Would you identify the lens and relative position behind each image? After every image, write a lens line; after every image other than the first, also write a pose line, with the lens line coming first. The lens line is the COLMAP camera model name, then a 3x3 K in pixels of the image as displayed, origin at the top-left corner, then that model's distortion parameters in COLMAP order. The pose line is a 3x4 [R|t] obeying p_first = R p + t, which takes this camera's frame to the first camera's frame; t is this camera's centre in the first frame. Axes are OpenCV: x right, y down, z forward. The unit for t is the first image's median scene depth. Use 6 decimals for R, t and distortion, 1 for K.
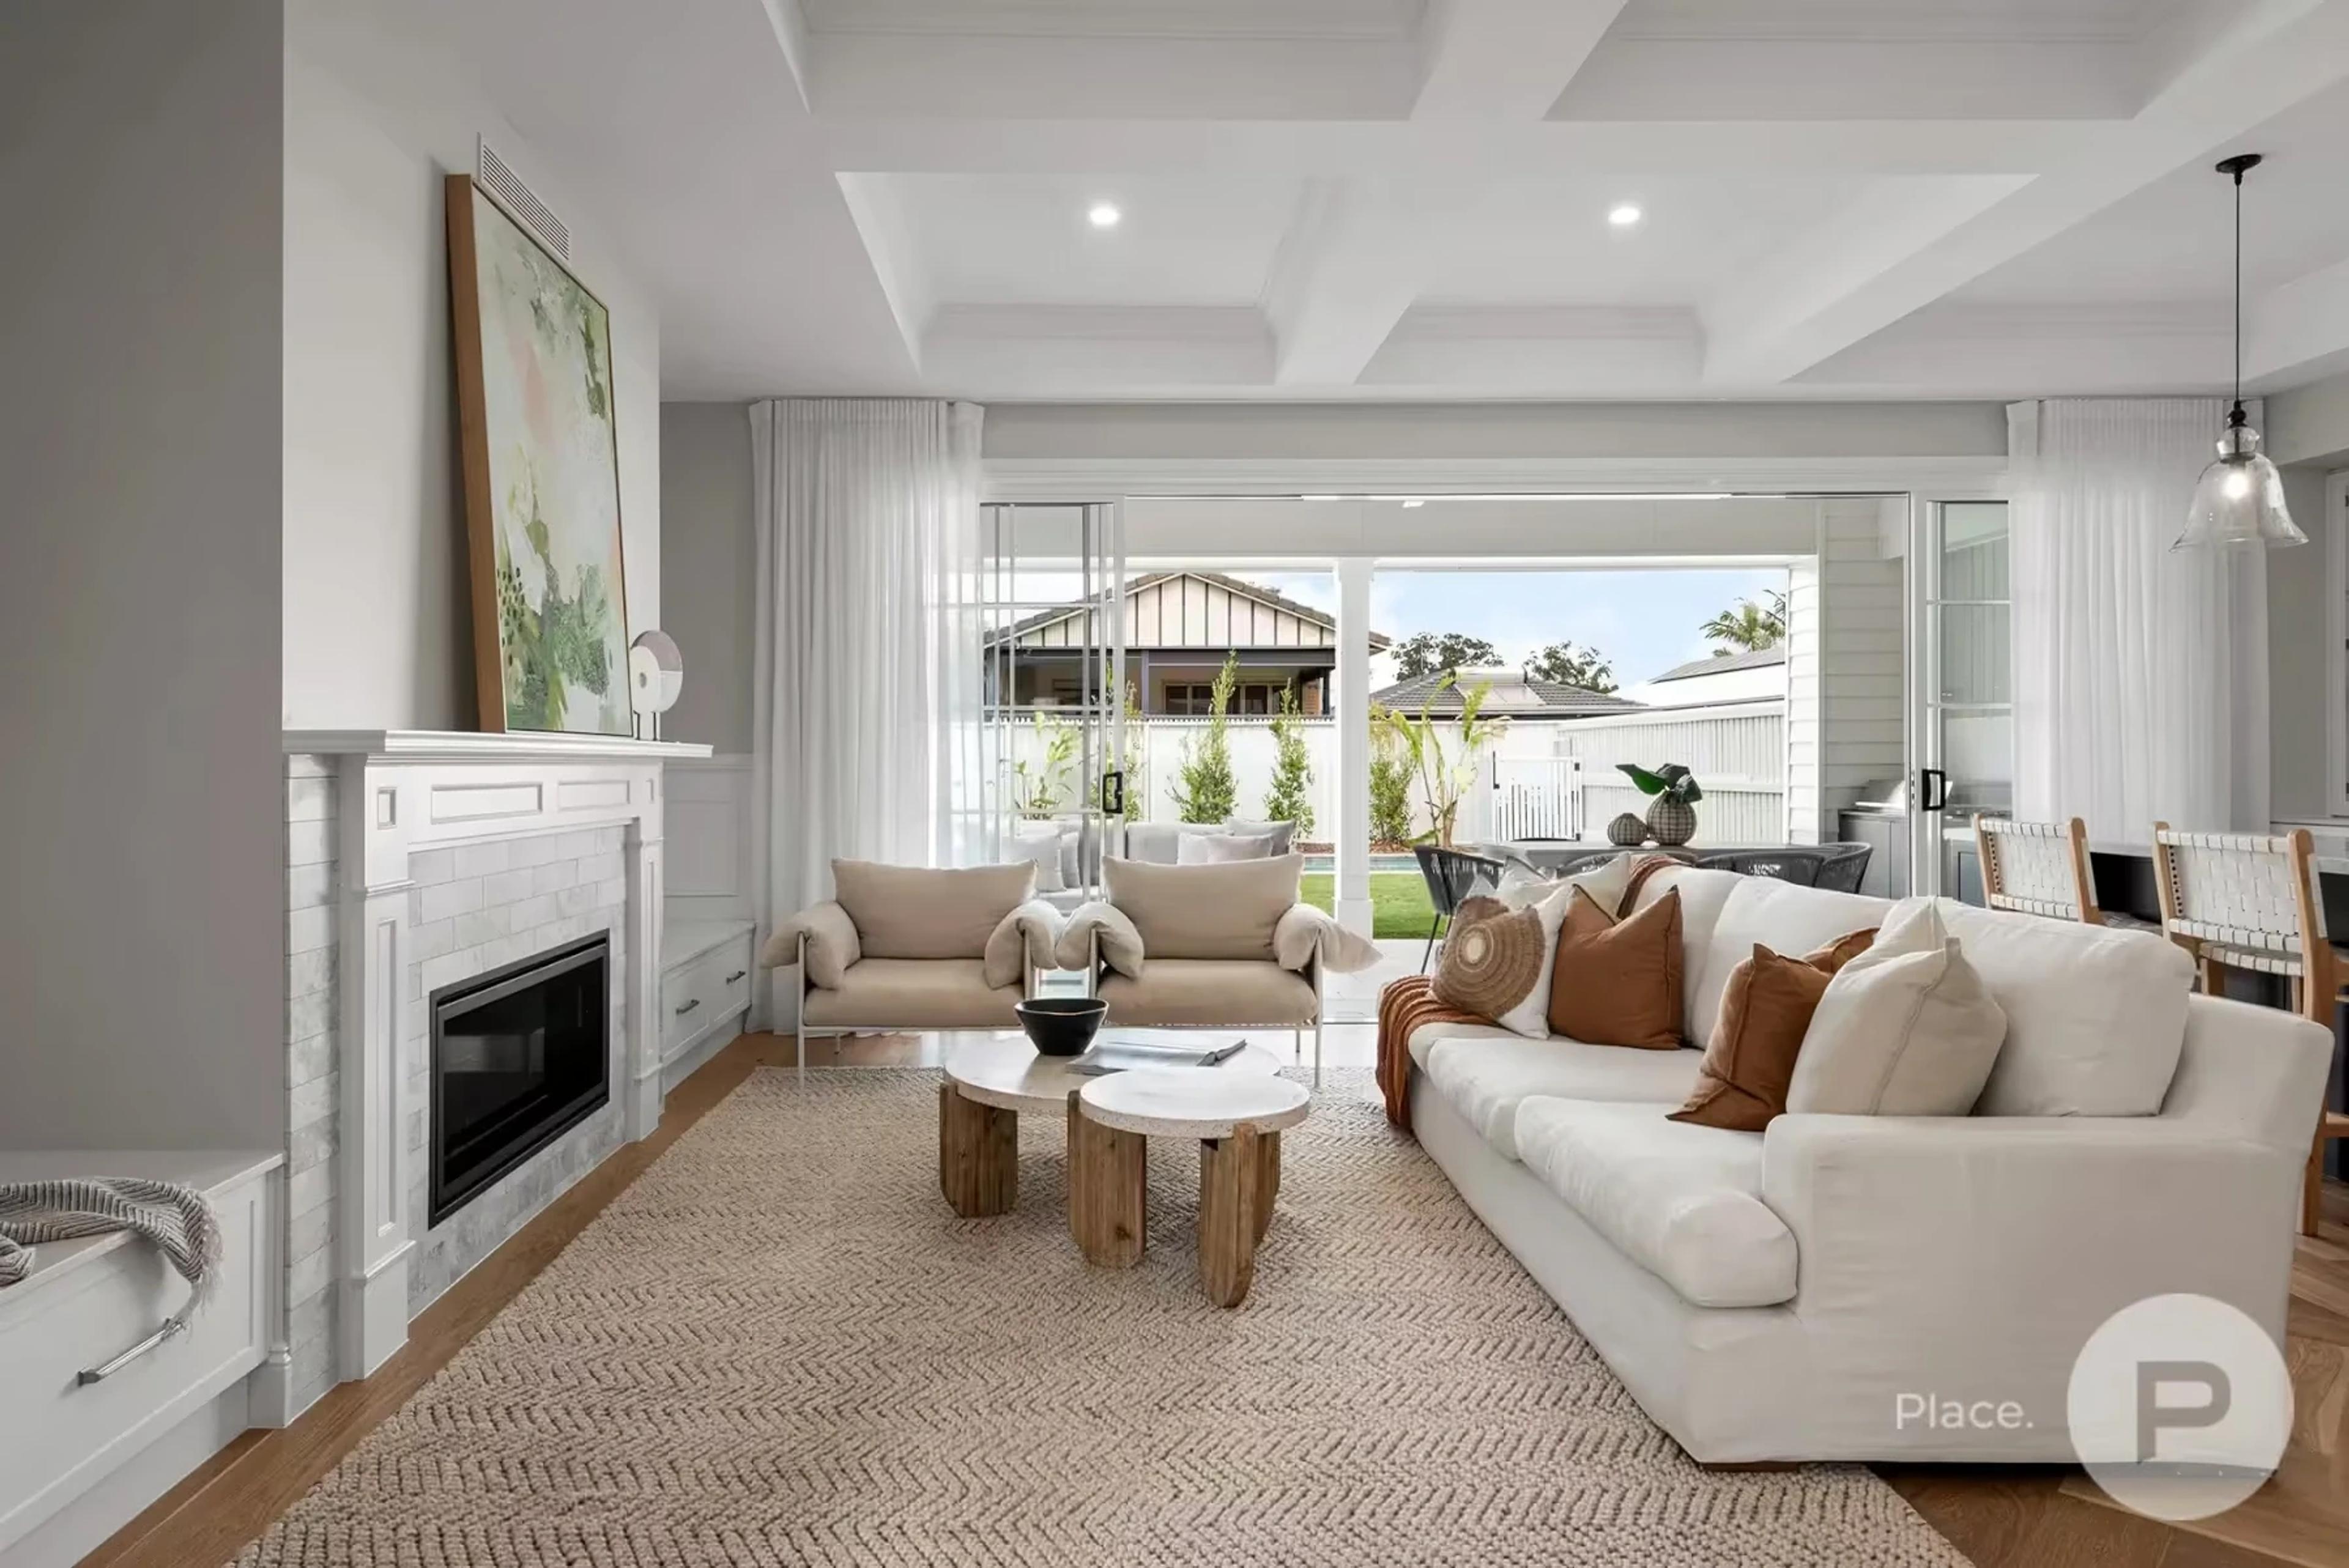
lens RADIAL K [[1400.4, 0, 1156.1], [0, 1400.4, 719.3], [0, 0, 1]] dist [0.005110, 0.000823]
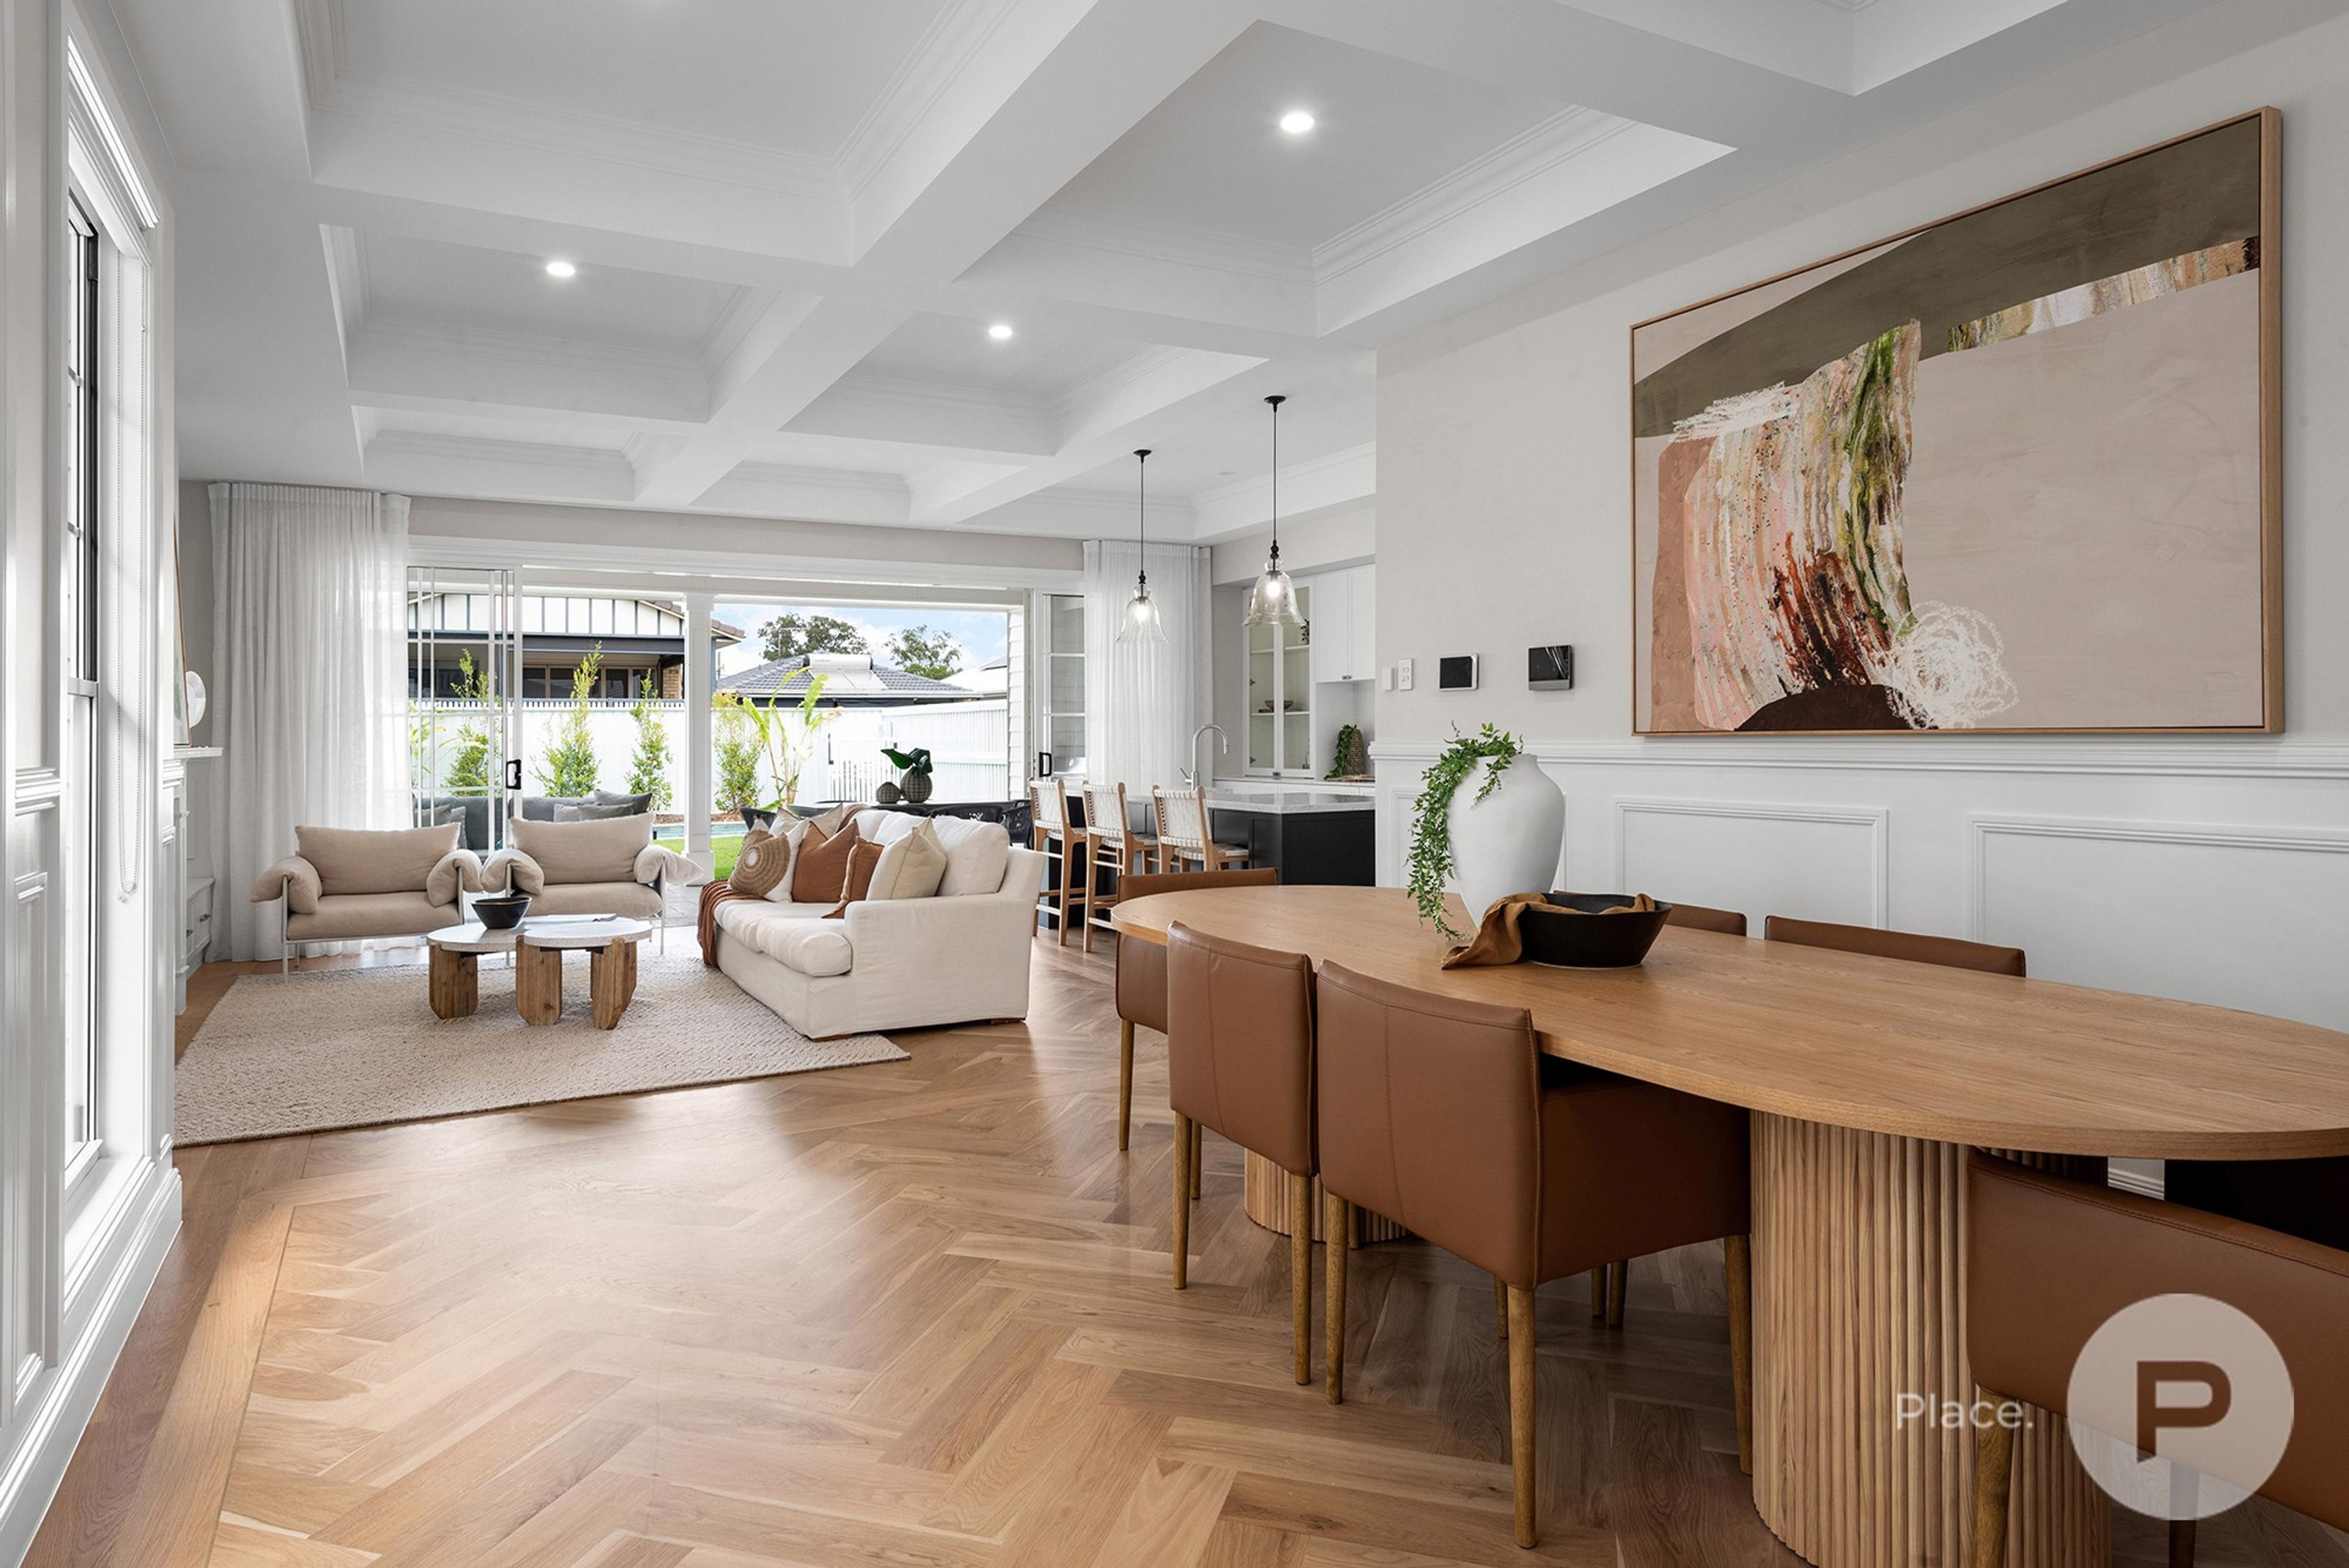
lens RADIAL K [[1400.6, 0, 1156.1], [0, 1400.6, 719.3], [0, 0, 1]] dist [0.005110, 0.000823]
pose [[0.904918, -0.001509, 0.425583, -0.041435], [-0.006619, 0.999823, 0.017620, -0.029817], [-0.425534, -0.018762, 0.904748, -0.508030]]
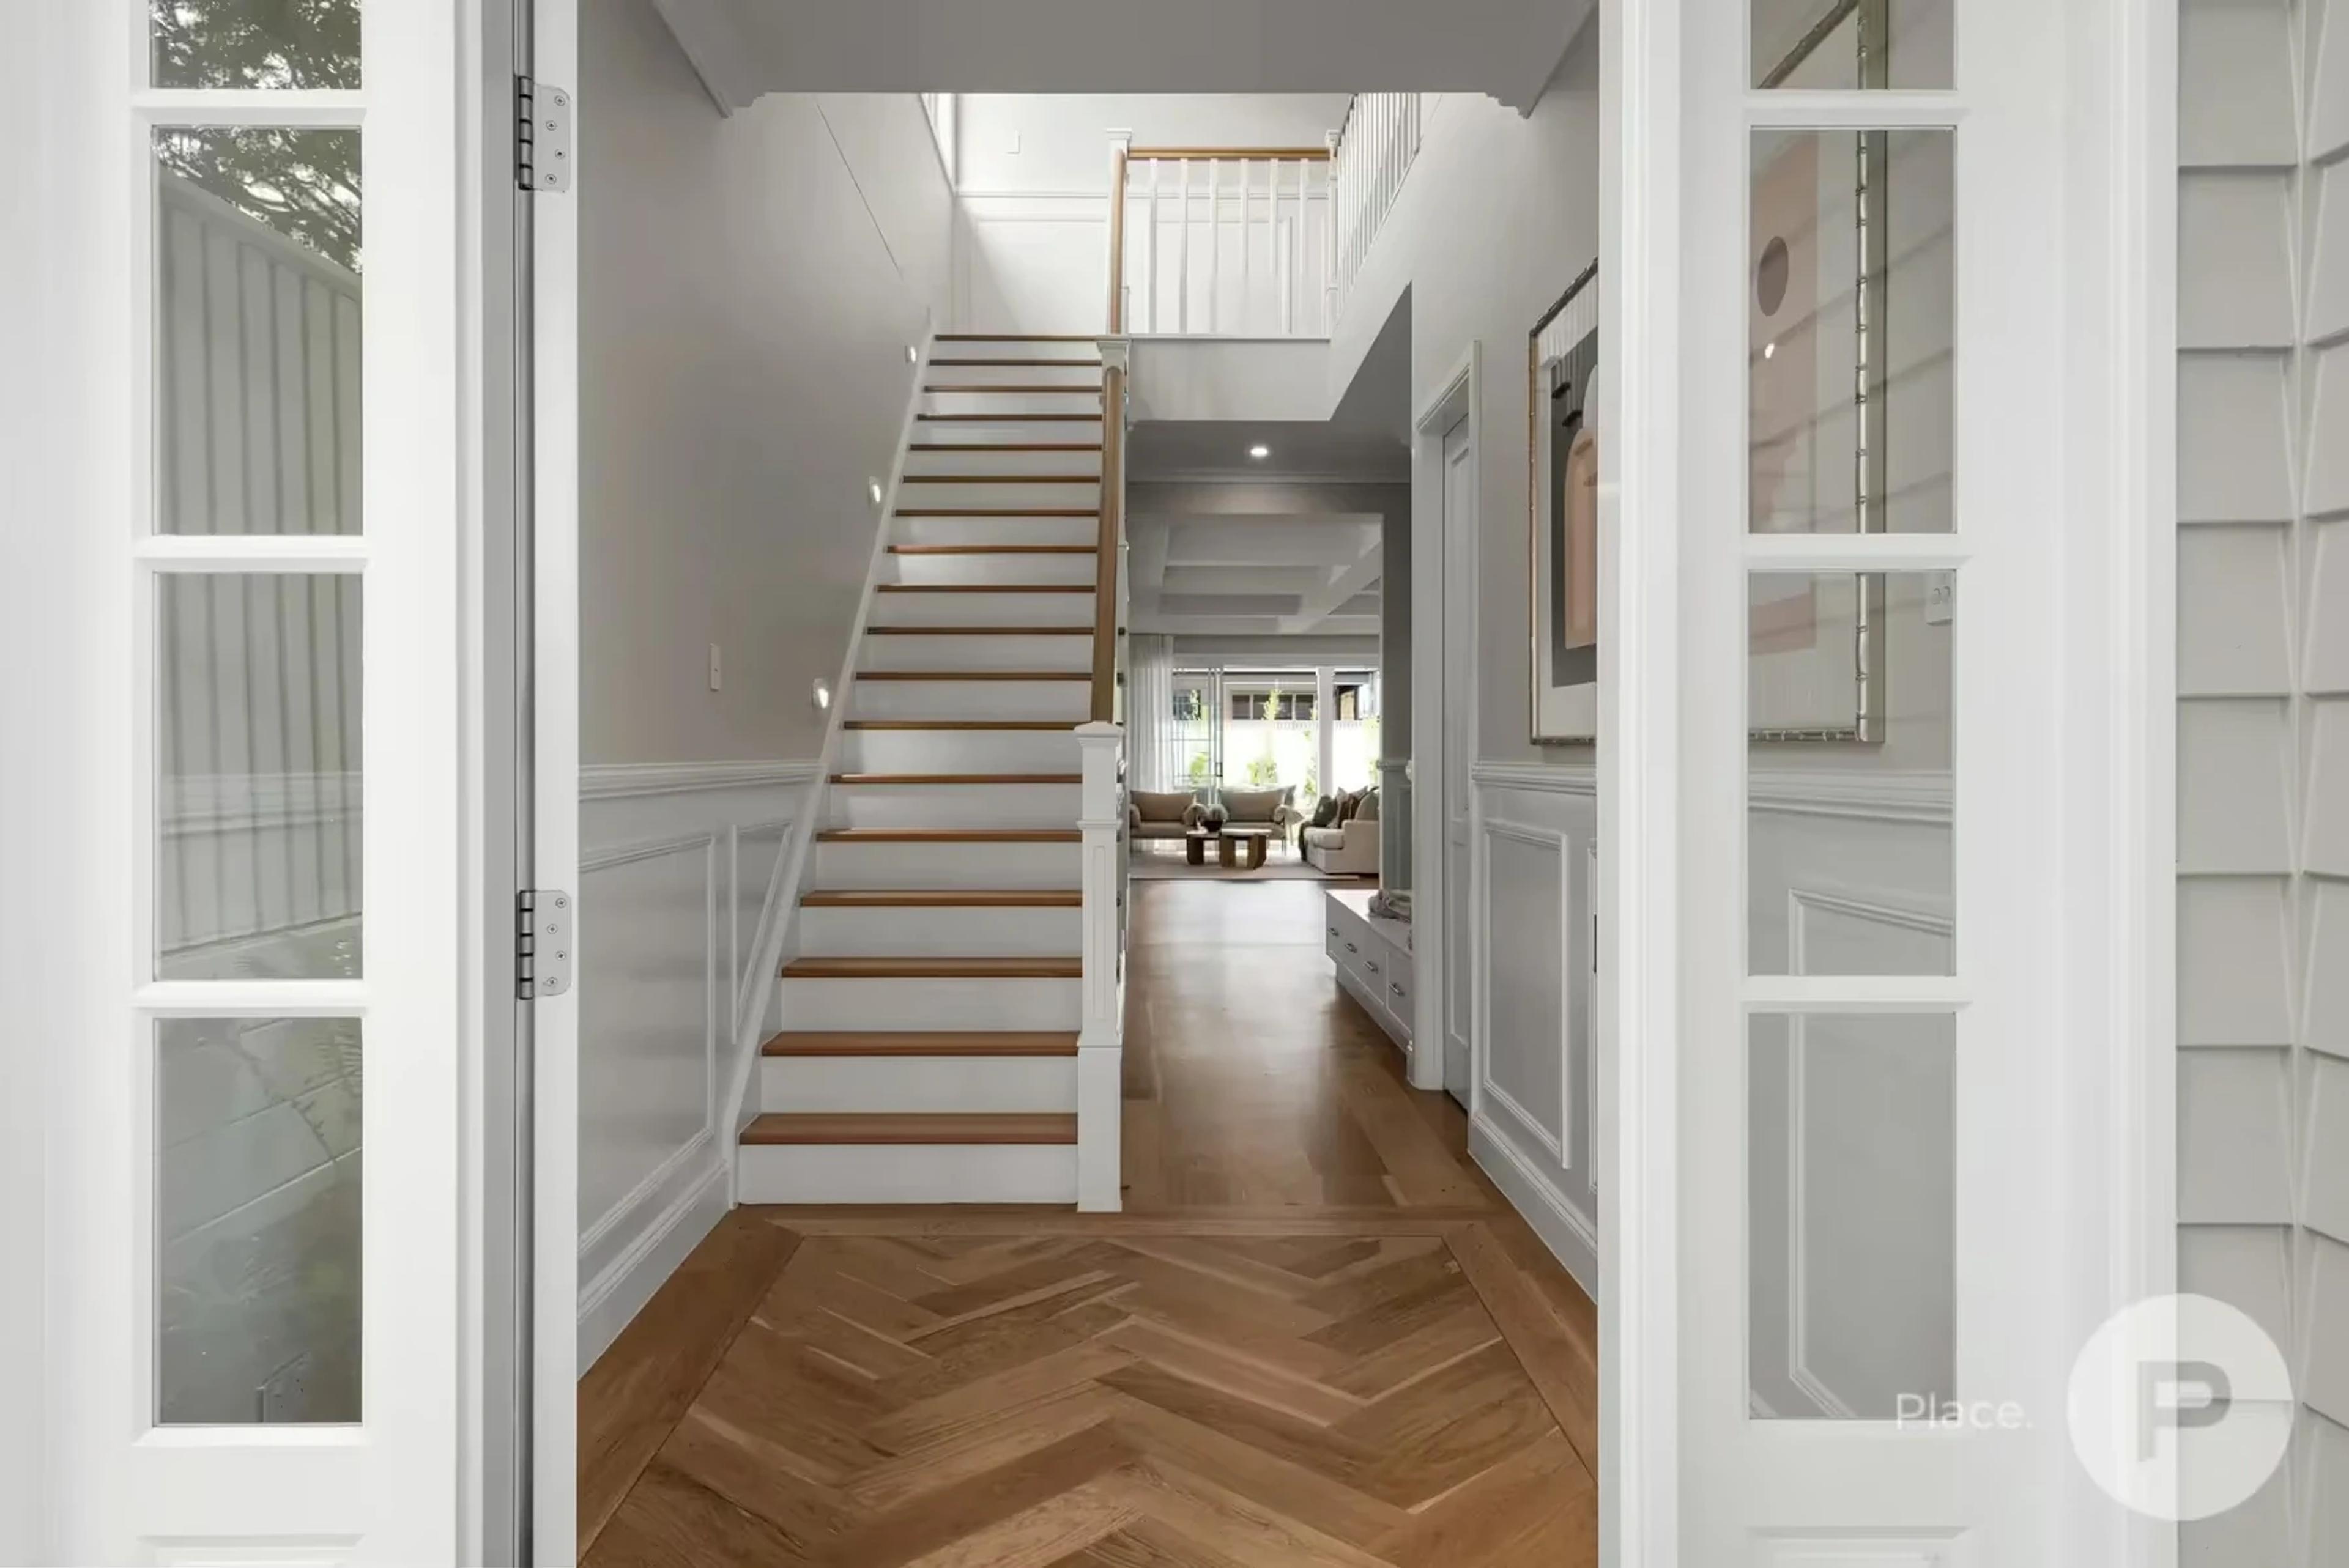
lens RADIAL K [[1790.2, 0, 1173.0], [0, 1790.2, 742.7], [0, 0, 1]] dist [0.000142, 0.000023]
pose [[0.999718, -0.002386, -0.023634, -0.034976], [0.003014, 0.999642, 0.026573, -0.087384], [0.023562, -0.026637, 0.999367, -2.366275]]
